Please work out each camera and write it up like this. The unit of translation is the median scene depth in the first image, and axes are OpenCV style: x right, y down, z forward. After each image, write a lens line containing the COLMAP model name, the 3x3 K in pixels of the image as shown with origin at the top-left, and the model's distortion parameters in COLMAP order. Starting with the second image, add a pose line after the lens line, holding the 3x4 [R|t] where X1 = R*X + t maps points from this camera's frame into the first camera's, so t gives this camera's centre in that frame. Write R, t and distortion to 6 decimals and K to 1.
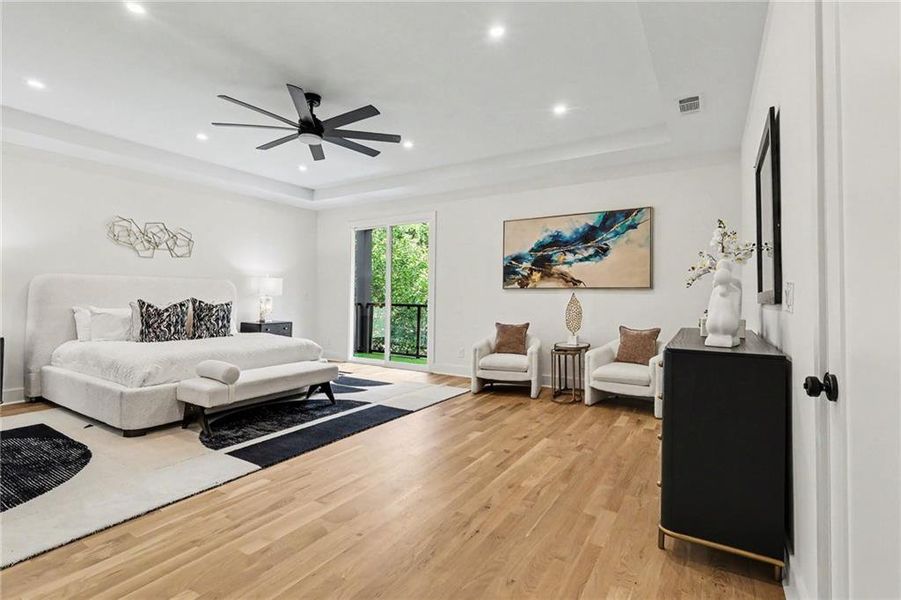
lens RADIAL K [[428.1, 0, 448.3], [0, 428.1, 296.7], [0, 0, 1]] dist [0.000122, -0.000396]
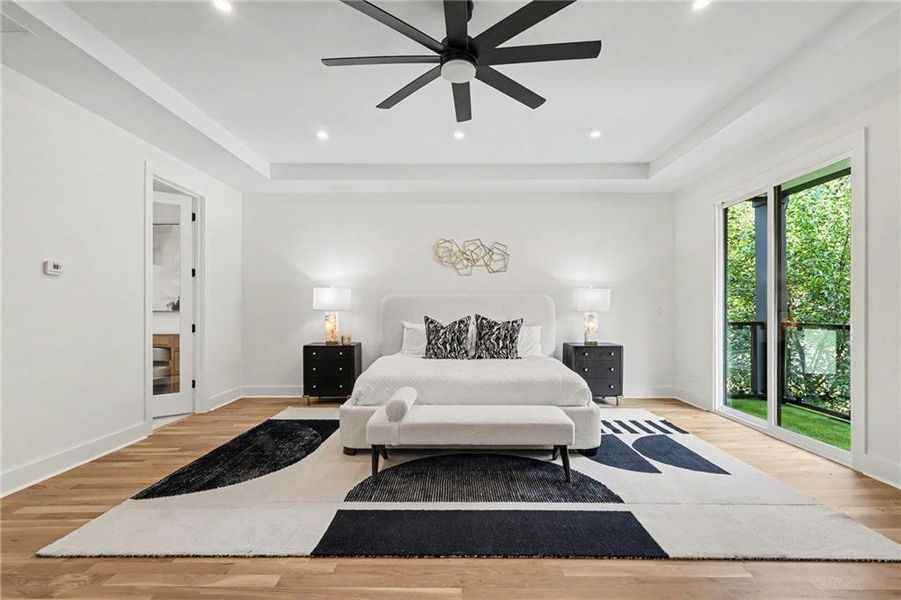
lens RADIAL K [[428.1, 0, 449.9], [0, 428.1, 311.8], [0, 0, 1]] dist [0.000122, -0.000396]
pose [[0.521277, -0.005612, -0.853369, 0.161375], [0.001990, 0.999984, -0.005360, 0.002277], [0.853385, 0.001096, 0.521279, 0.462544]]
